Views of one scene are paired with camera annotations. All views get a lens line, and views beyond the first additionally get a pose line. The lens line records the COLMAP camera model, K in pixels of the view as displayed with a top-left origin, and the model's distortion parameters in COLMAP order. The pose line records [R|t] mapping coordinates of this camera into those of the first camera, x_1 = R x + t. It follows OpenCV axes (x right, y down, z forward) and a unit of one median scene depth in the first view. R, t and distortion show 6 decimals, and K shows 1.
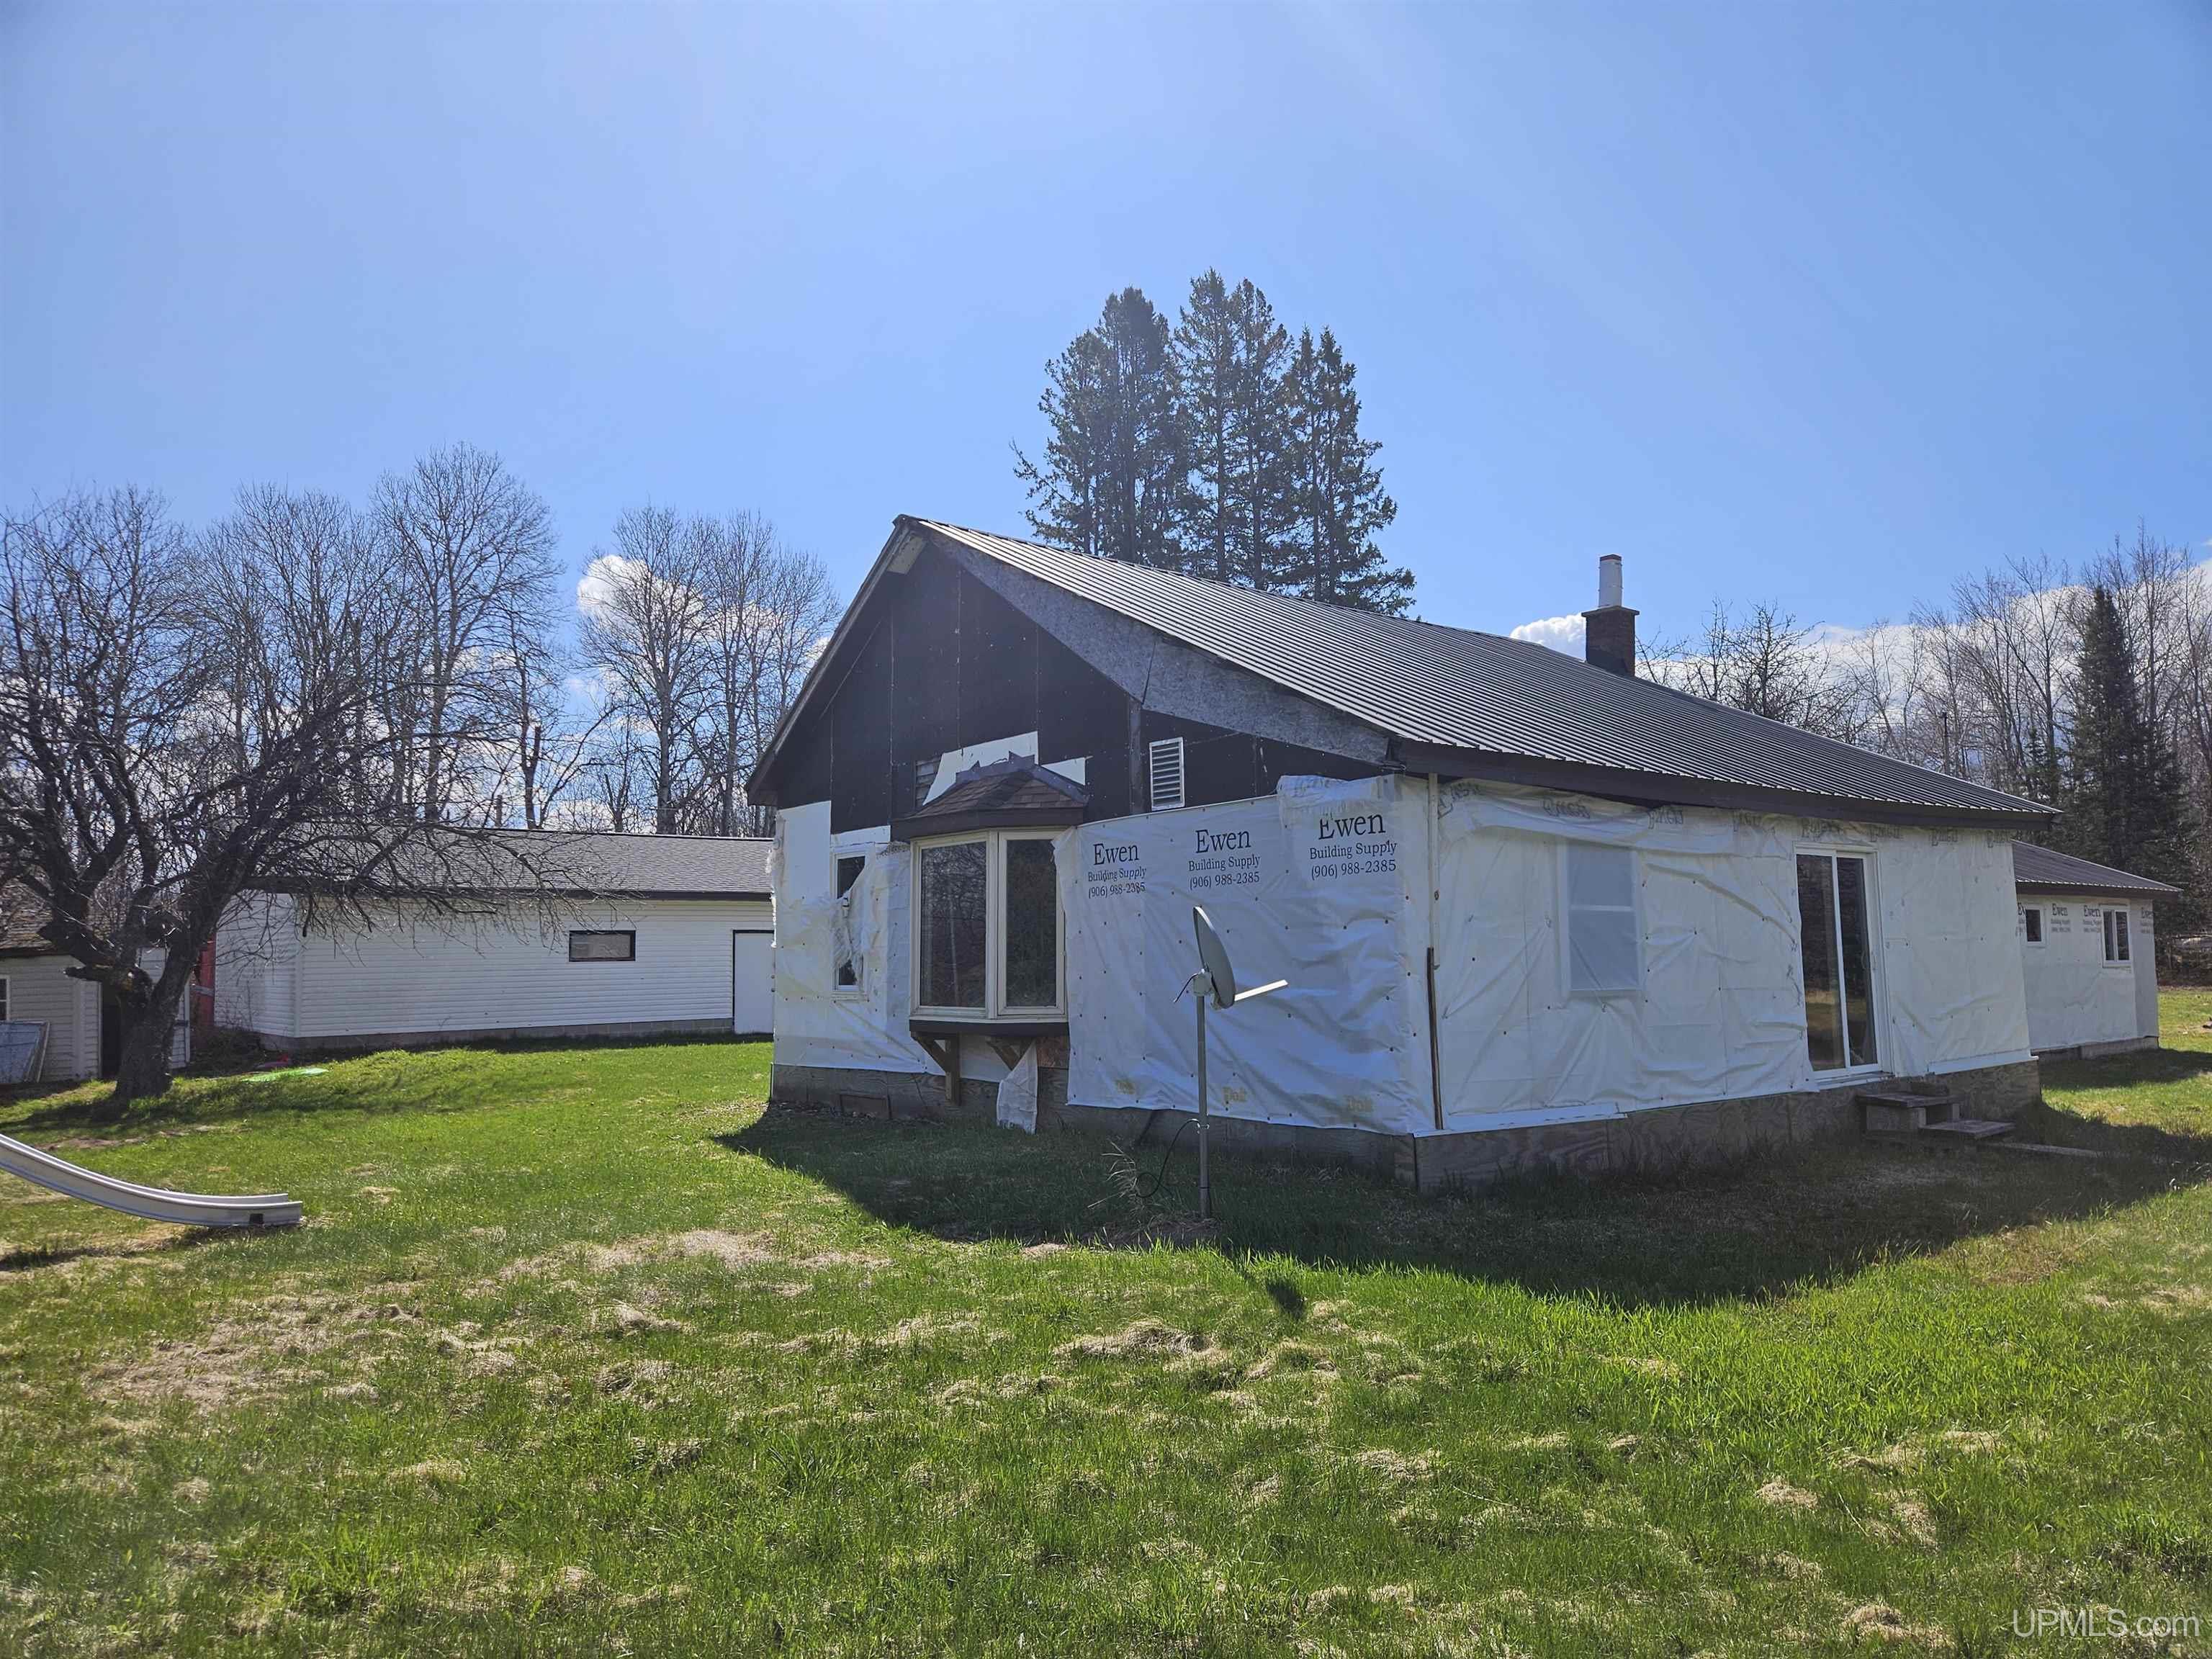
lens RADIAL K [[1442.6, 0, 1106.0], [0, 1442.6, 829.5], [0, 0, 1]] dist [0.000057, 0.001890]
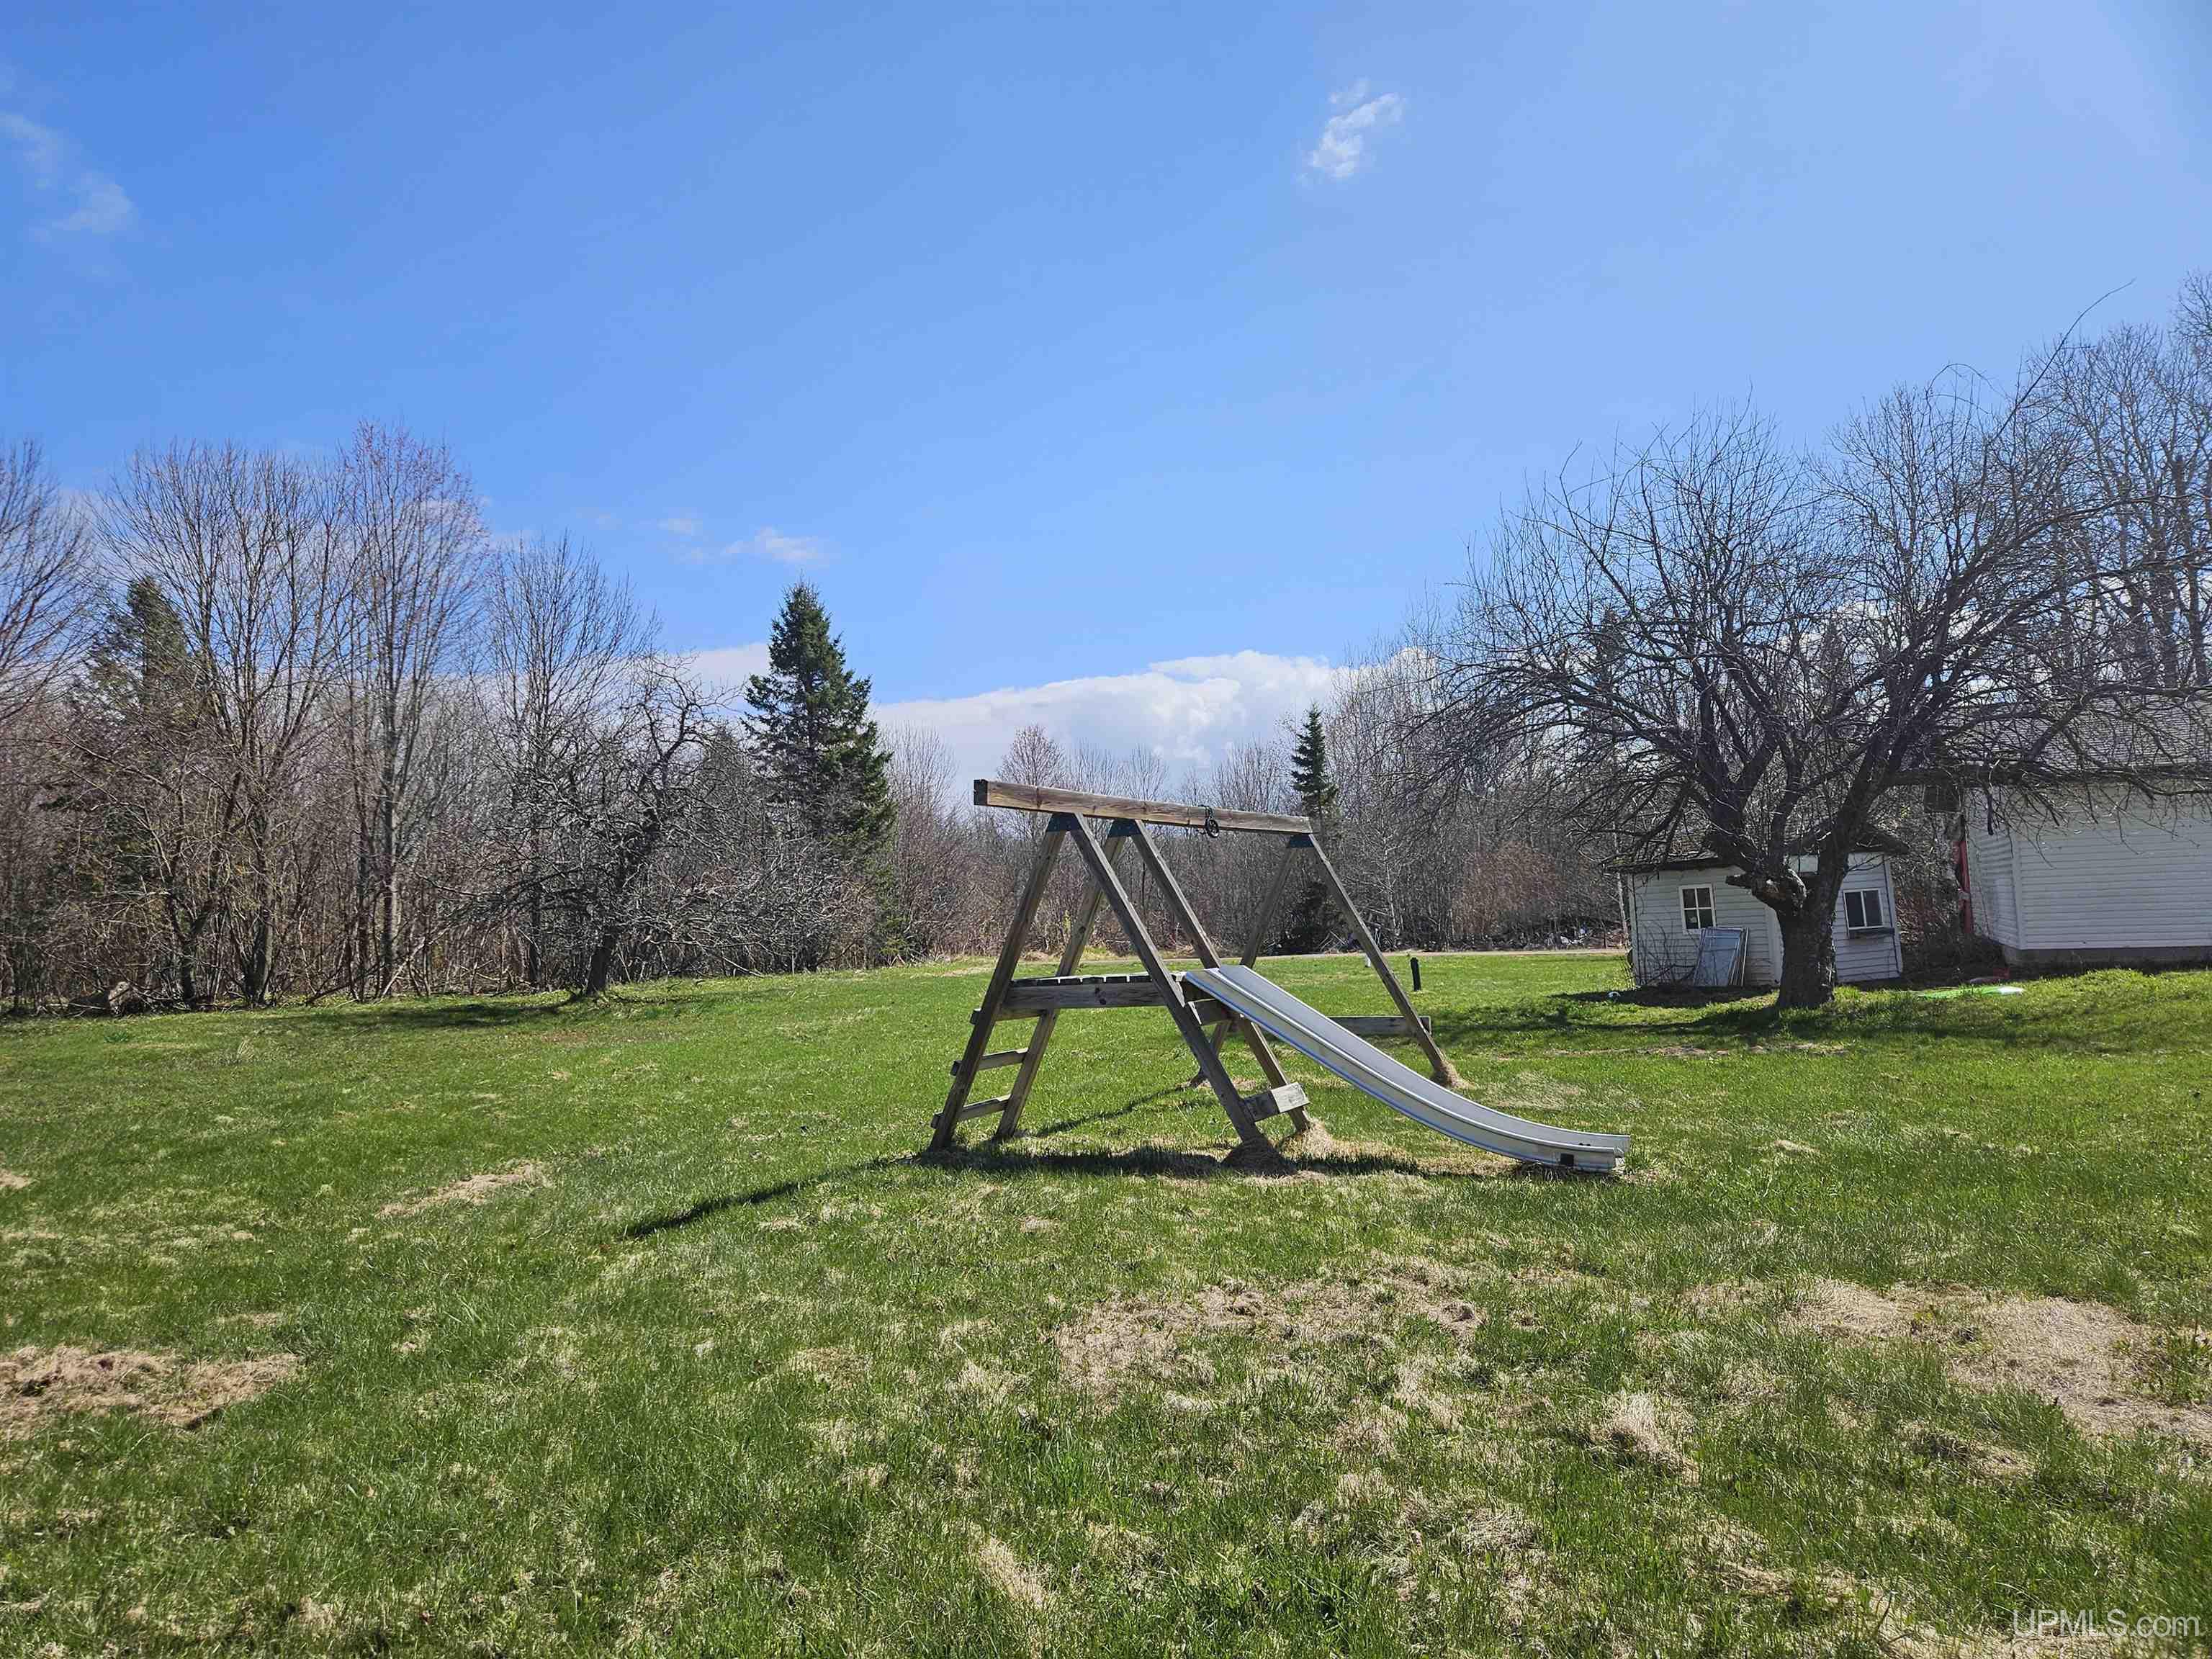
lens RADIAL K [[1442.6, 0, 1106.0], [0, 1442.6, 829.5], [0, 0, 1]] dist [0.000057, 0.001890]
pose [[0.370497, -0.049418, -0.927518, 0.058662], [0.109738, 0.993919, -0.009121, 0.021894], [0.922329, -0.098404, 0.373667, 0.198806]]
